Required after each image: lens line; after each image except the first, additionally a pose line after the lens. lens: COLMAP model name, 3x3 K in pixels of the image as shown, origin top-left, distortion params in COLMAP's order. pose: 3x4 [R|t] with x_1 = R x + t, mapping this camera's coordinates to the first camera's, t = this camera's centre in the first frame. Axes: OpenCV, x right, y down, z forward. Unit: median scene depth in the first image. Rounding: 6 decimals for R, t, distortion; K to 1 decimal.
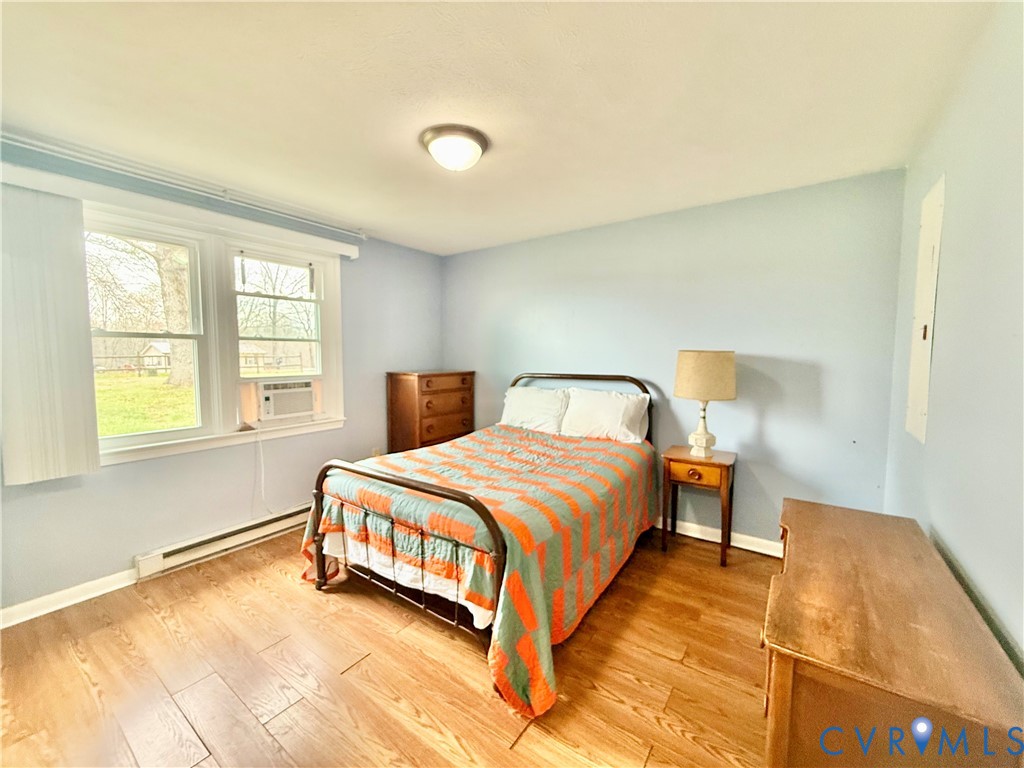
lens RADIAL K [[407.3, 0, 509.5], [0, 407.3, 386.6], [0, 0, 1]] dist [-0.003026, 0.000851]
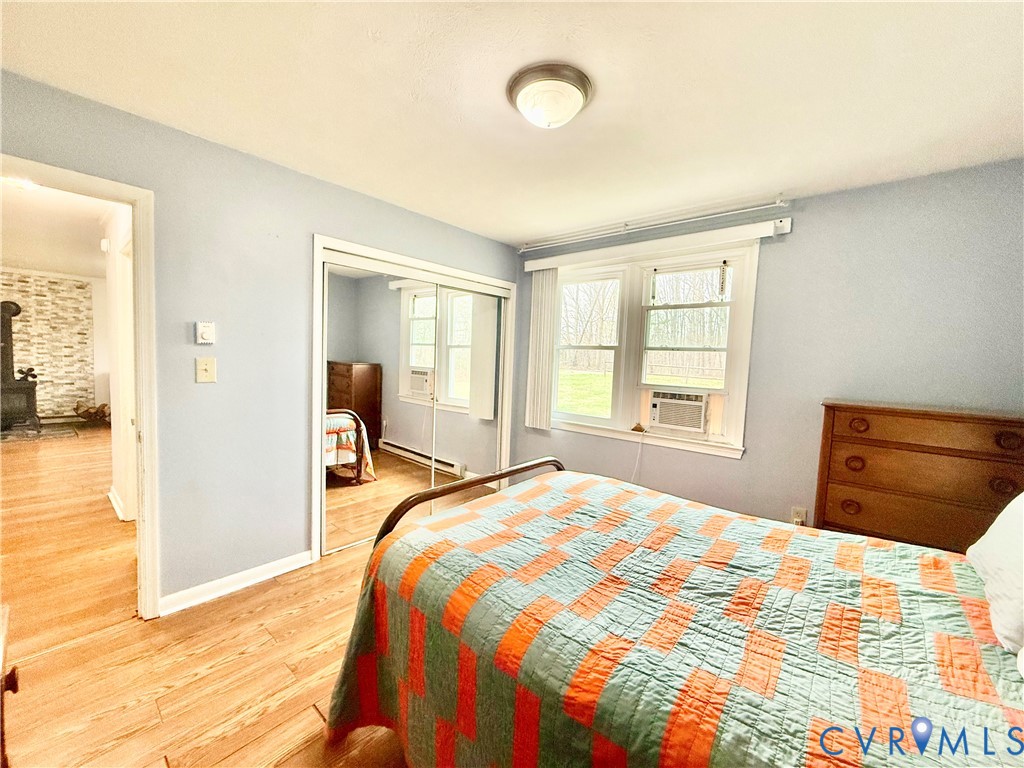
lens RADIAL K [[407.3, 0, 509.5], [0, 407.3, 383.3], [0, 0, 1]] dist [-0.003026, 0.000851]
pose [[-0.084211, 0.057972, -0.994760, 0.477832], [-0.116311, 0.990910, 0.067593, -0.054760], [0.989636, 0.121393, -0.076703, 0.718152]]
